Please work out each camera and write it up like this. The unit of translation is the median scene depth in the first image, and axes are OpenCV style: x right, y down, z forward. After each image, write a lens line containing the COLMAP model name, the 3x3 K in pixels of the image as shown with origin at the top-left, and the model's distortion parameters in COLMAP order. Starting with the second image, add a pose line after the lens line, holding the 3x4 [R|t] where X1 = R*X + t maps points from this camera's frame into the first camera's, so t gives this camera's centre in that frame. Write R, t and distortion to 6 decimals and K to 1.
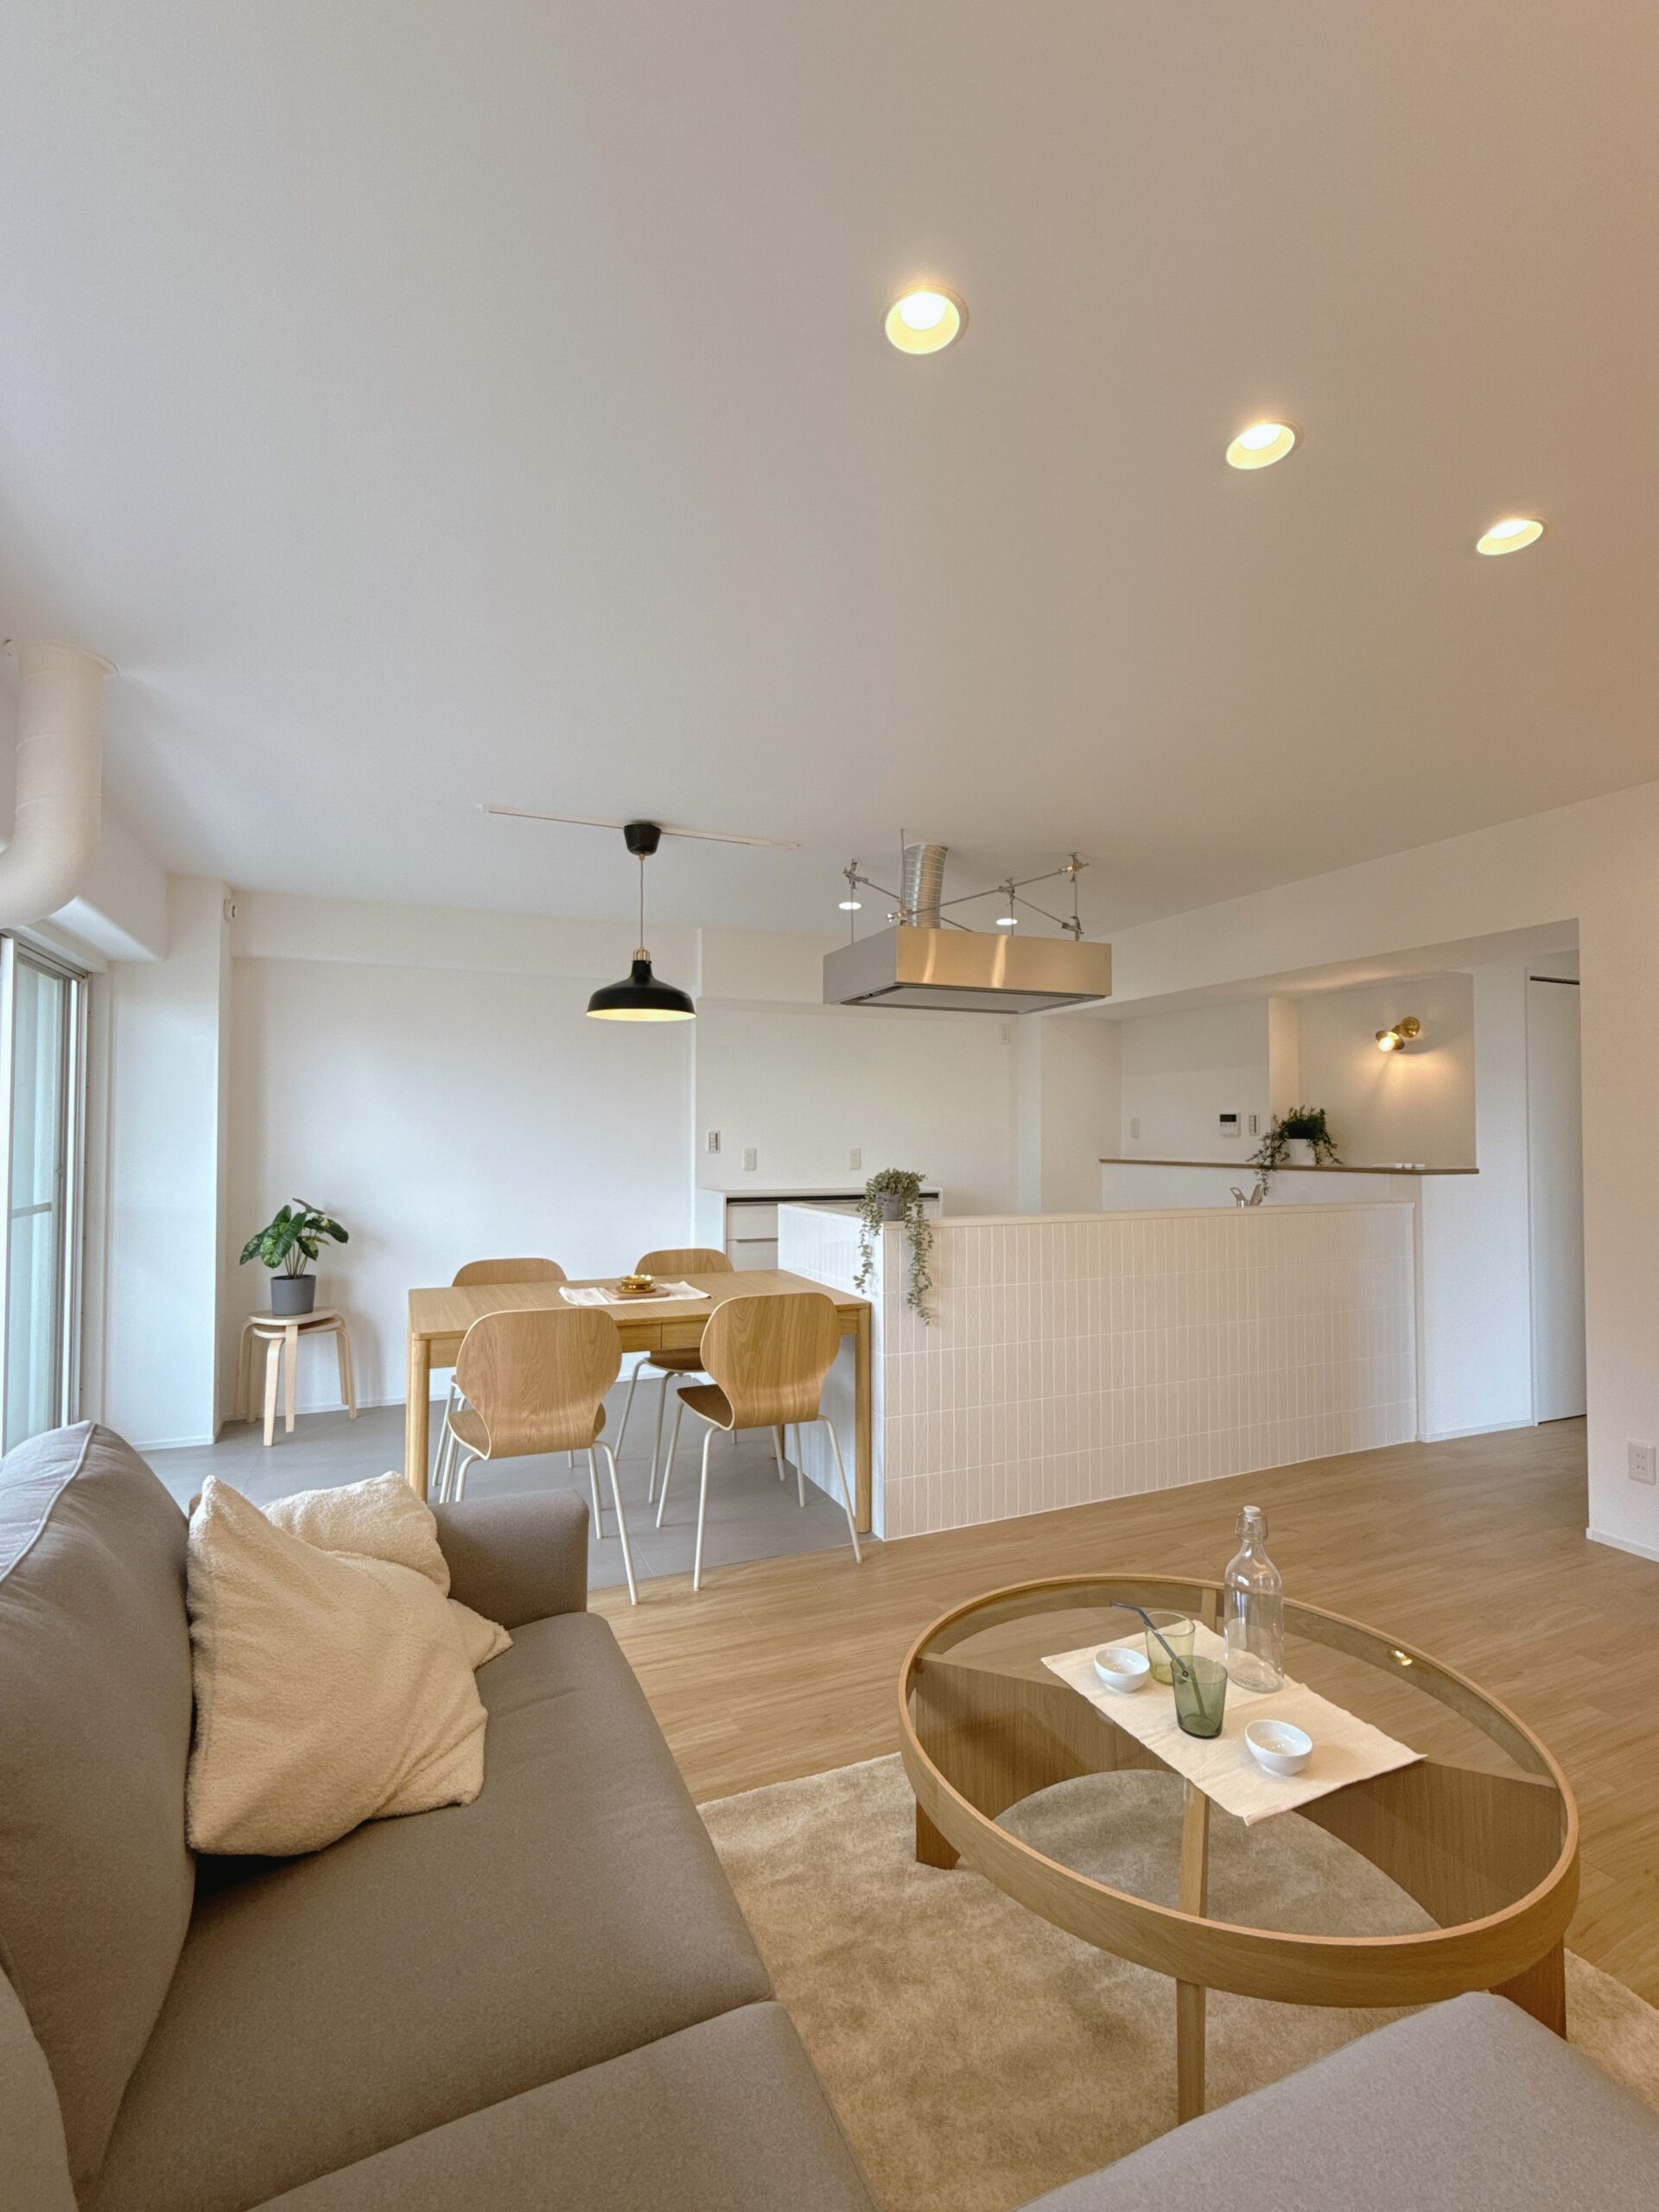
lens RADIAL K [[1007.2, 0, 829.5], [0, 1007.2, 1106.0], [0, 0, 1]] dist [0.004144, -0.000282]
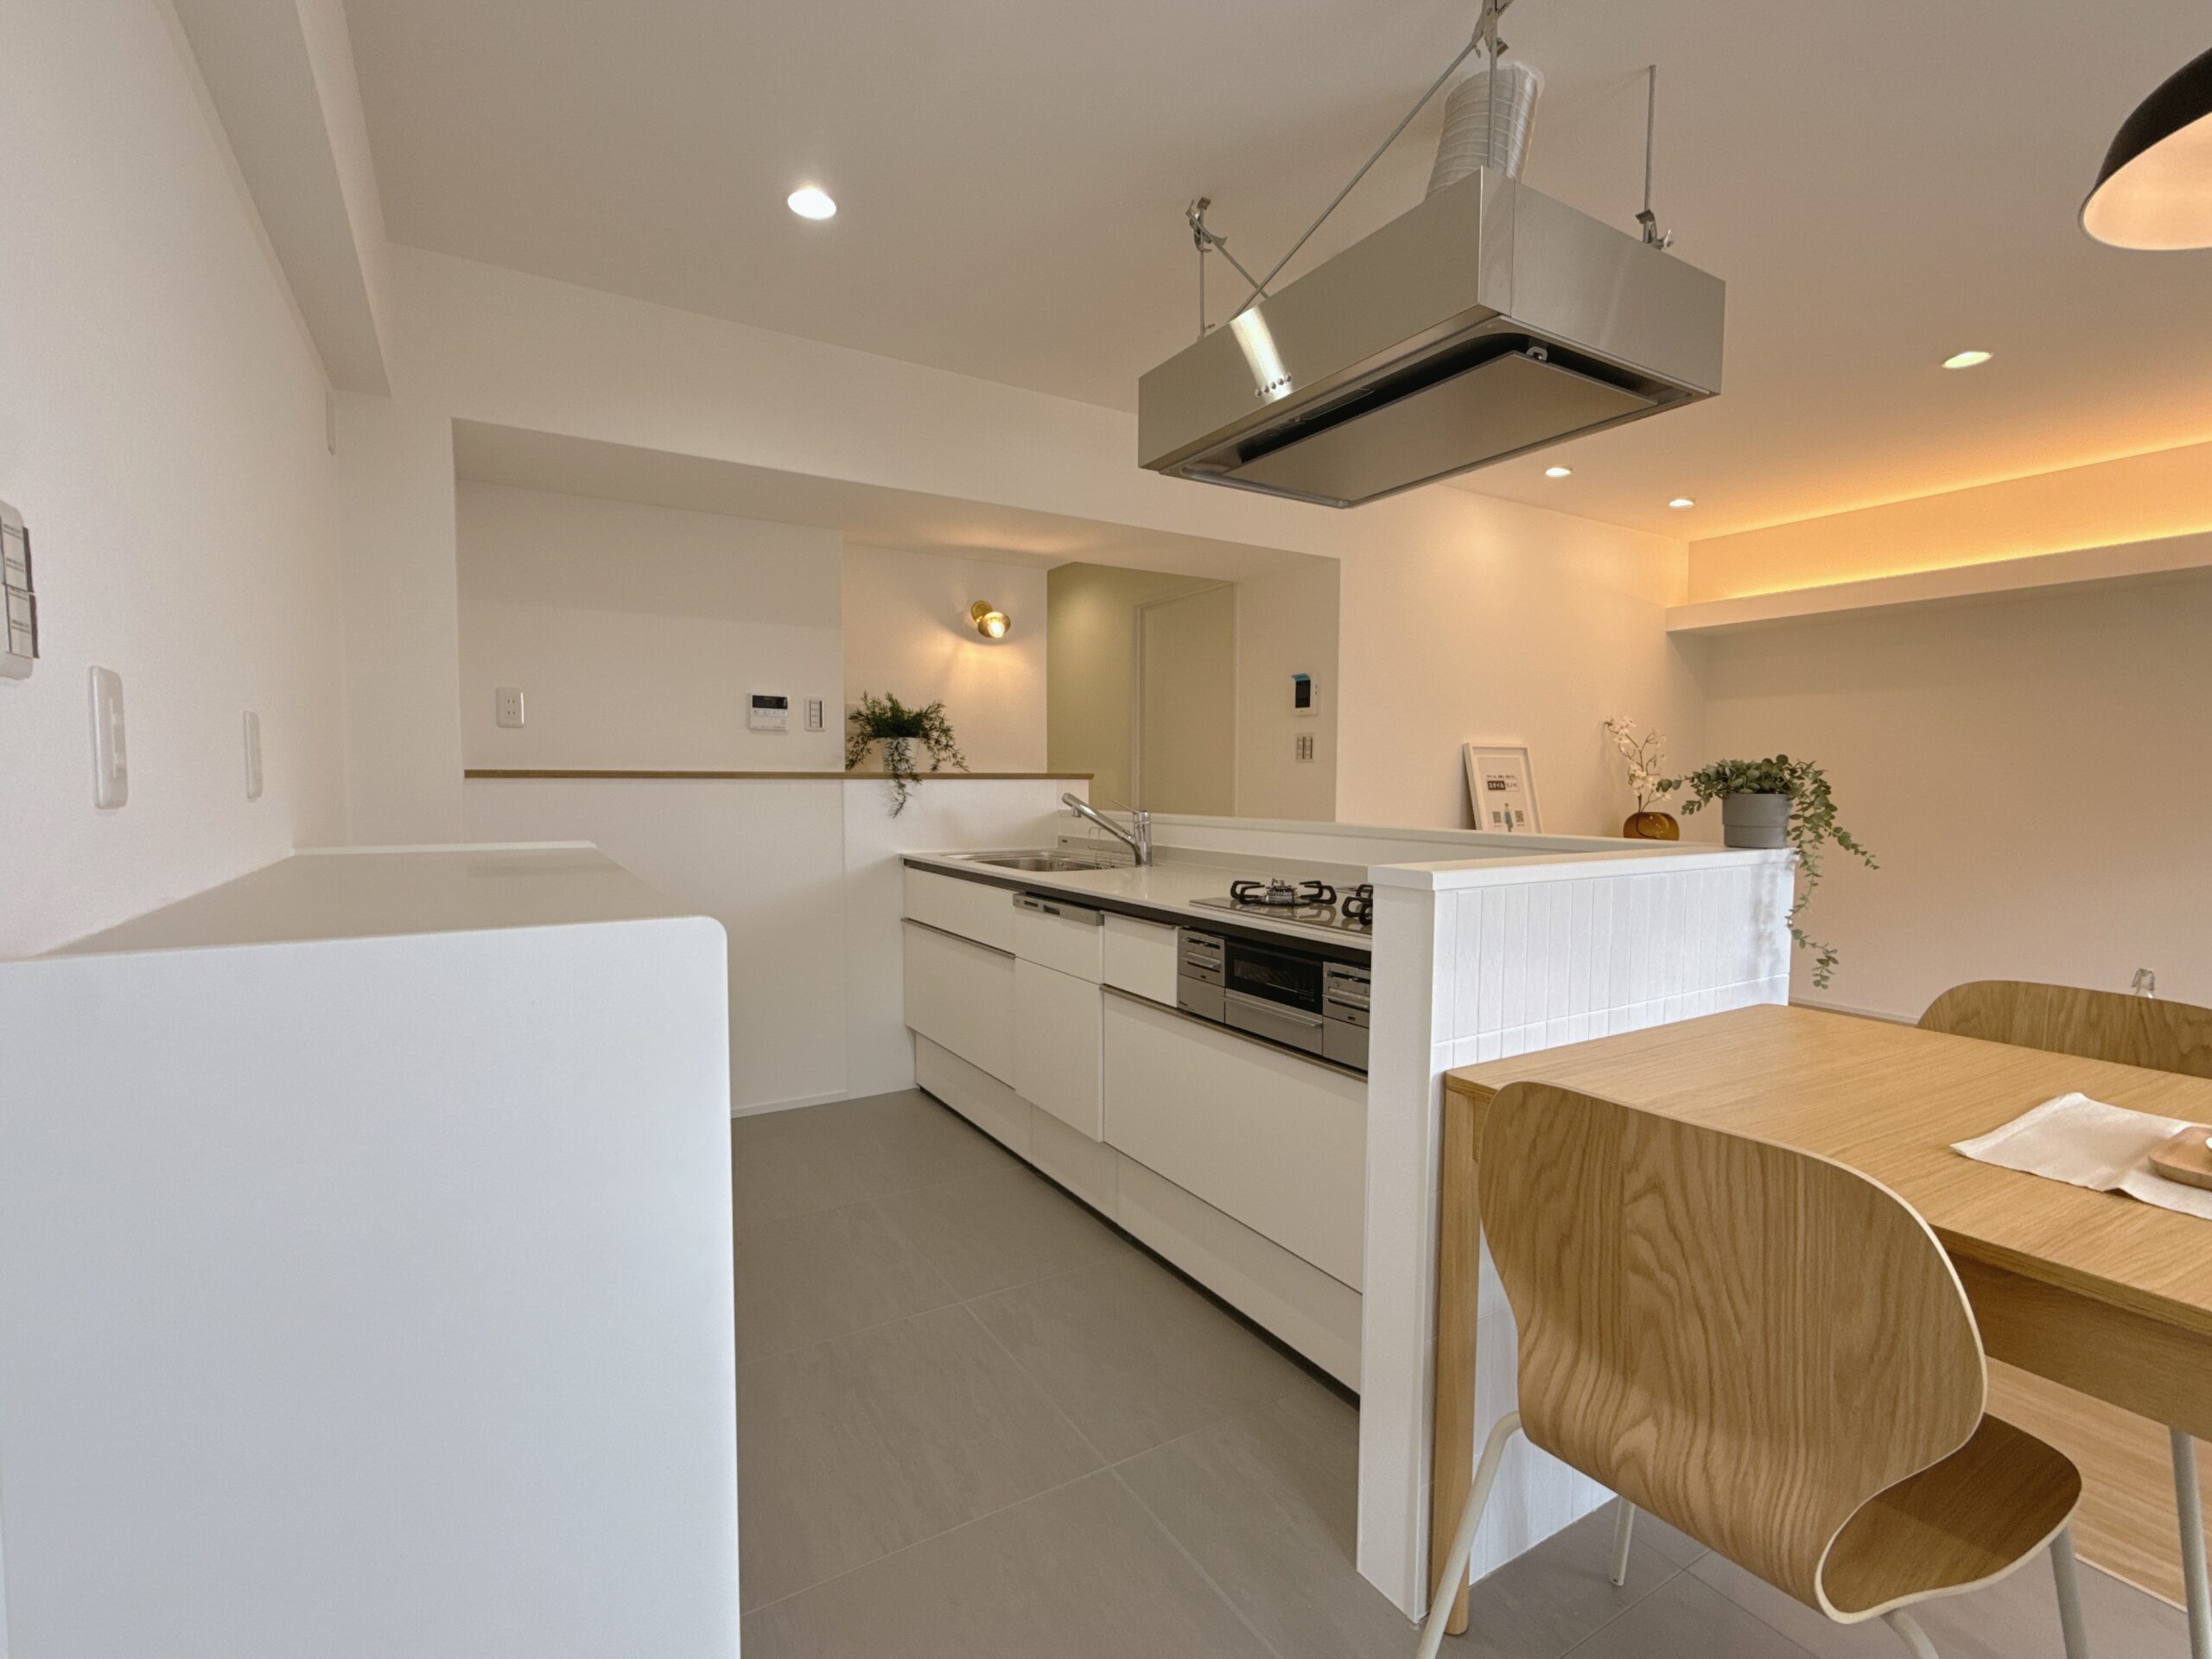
lens RADIAL K [[1007.2, 0, 1106.0], [0, 1007.2, 829.5], [0, 0, 1]] dist [0.004144, -0.000282]
pose [[-0.137035, -0.055408, 0.989015, -0.353099], [-0.034233, 0.998103, 0.051174, 0.068196], [-0.989975, -0.026845, -0.138672, 1.131040]]
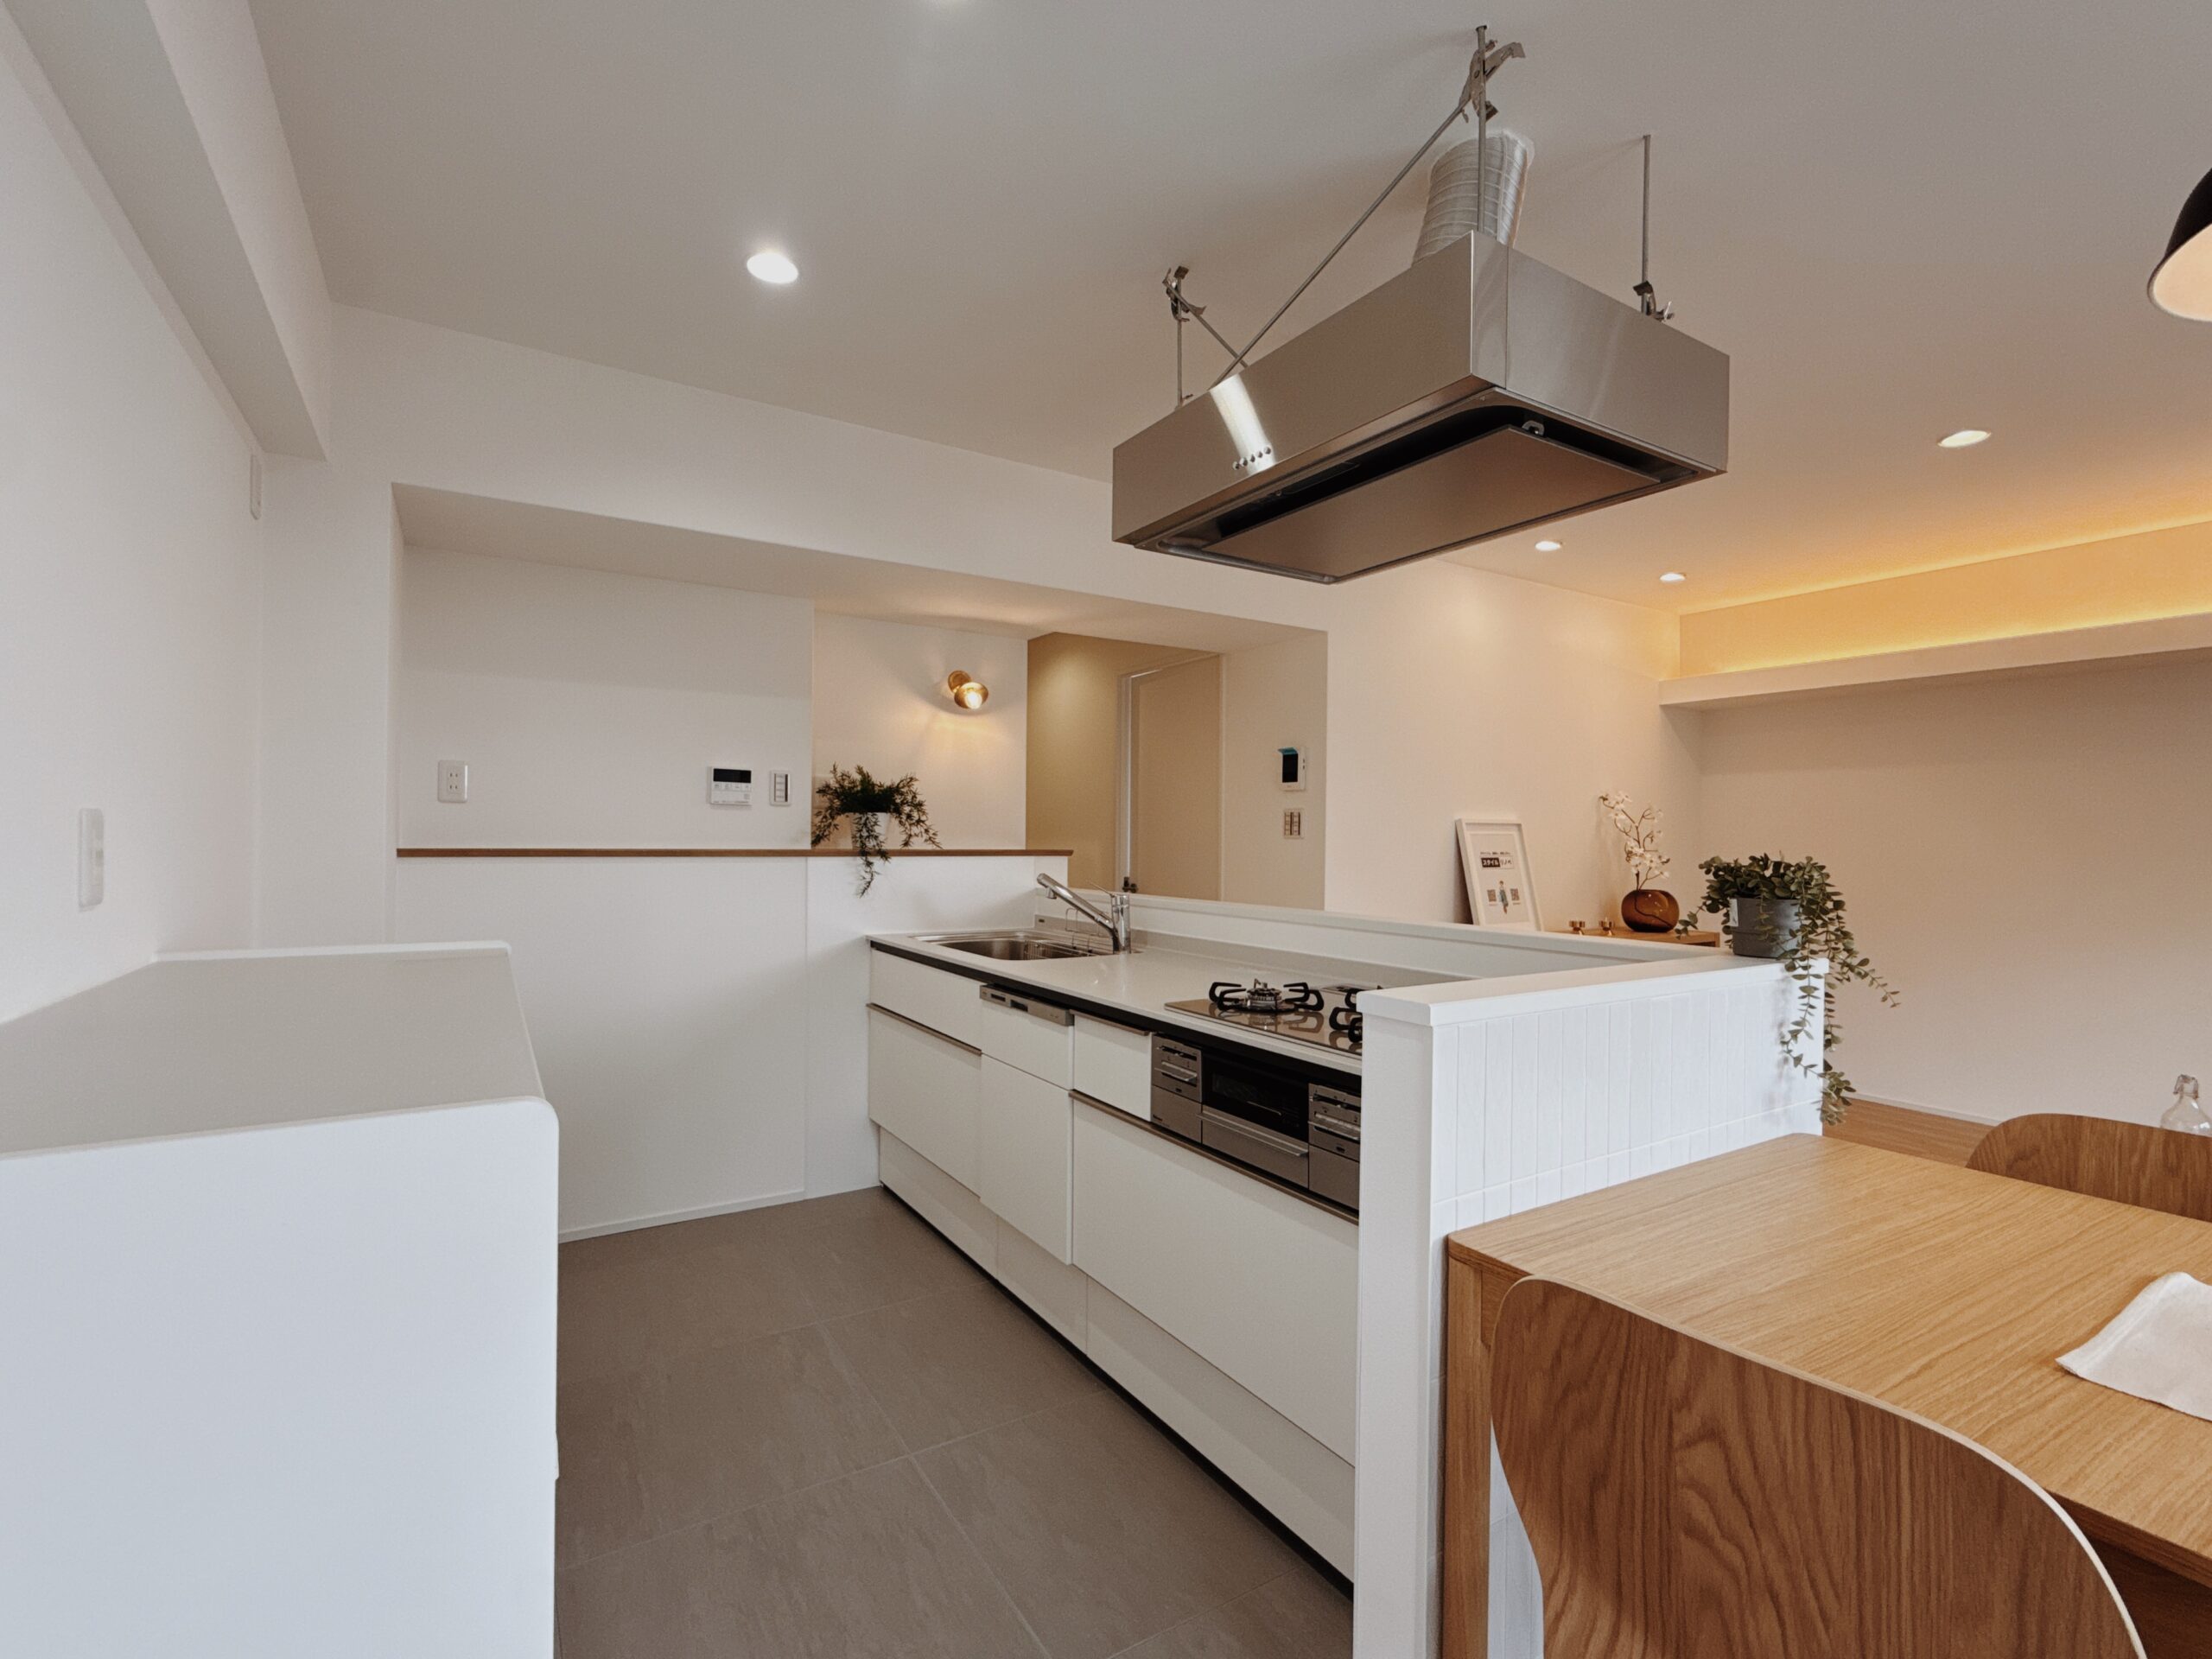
lens RADIAL K [[1007.2, 0, 1106.0], [0, 1007.2, 829.5], [0, 0, 1]] dist [0.004144, -0.000282]
pose [[-0.145009, 0.001629, 0.989429, -0.315921], [-0.040666, 0.999144, -0.007605, 0.051937], [-0.988594, -0.041339, -0.144819, 1.115321]]
